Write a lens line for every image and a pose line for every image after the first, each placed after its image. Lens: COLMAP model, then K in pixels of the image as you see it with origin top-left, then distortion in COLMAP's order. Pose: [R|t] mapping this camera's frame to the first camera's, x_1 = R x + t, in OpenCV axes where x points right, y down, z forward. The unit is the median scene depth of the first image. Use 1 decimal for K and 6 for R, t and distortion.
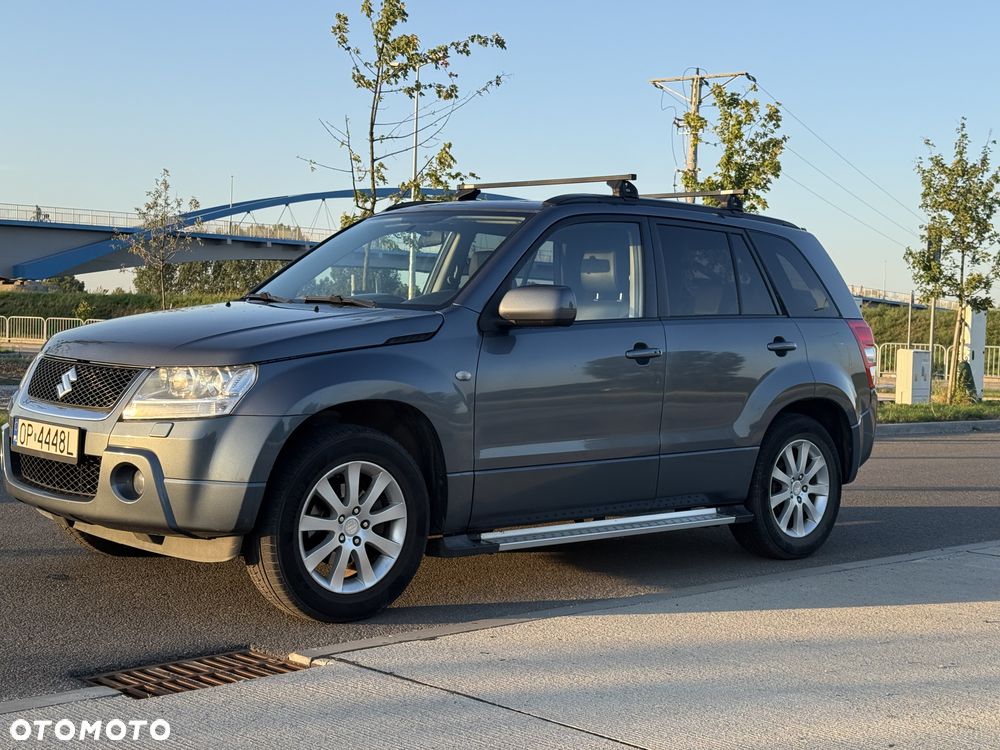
lens RADIAL K [[1412.5, 0, 500.0], [0, 1412.5, 375.0], [0, 0, 1]] dist [0.124877, -0.005869]
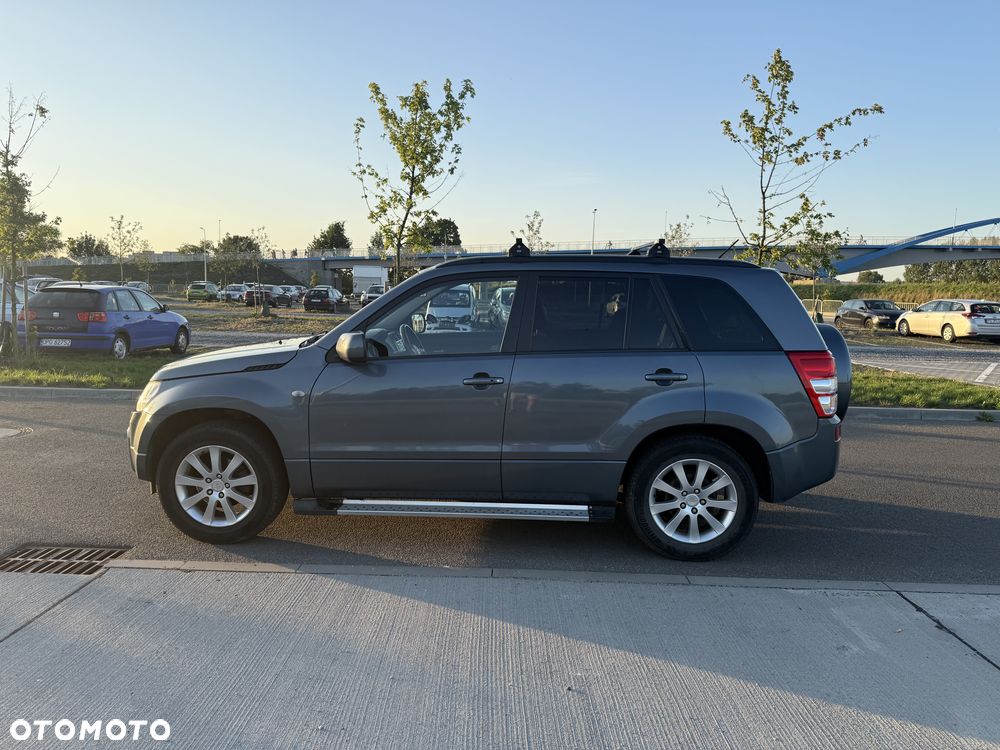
lens RADIAL K [[695.0, 0, 500.3], [0, 695.0, 395.6], [0, 0, 1]] dist [0.045880, -0.002173]
pose [[0.704716, 0.090205, -0.703731, 0.498220], [-0.018691, 0.993901, 0.108682, -0.063323], [0.709243, -0.063436, 0.702104, 0.514823]]
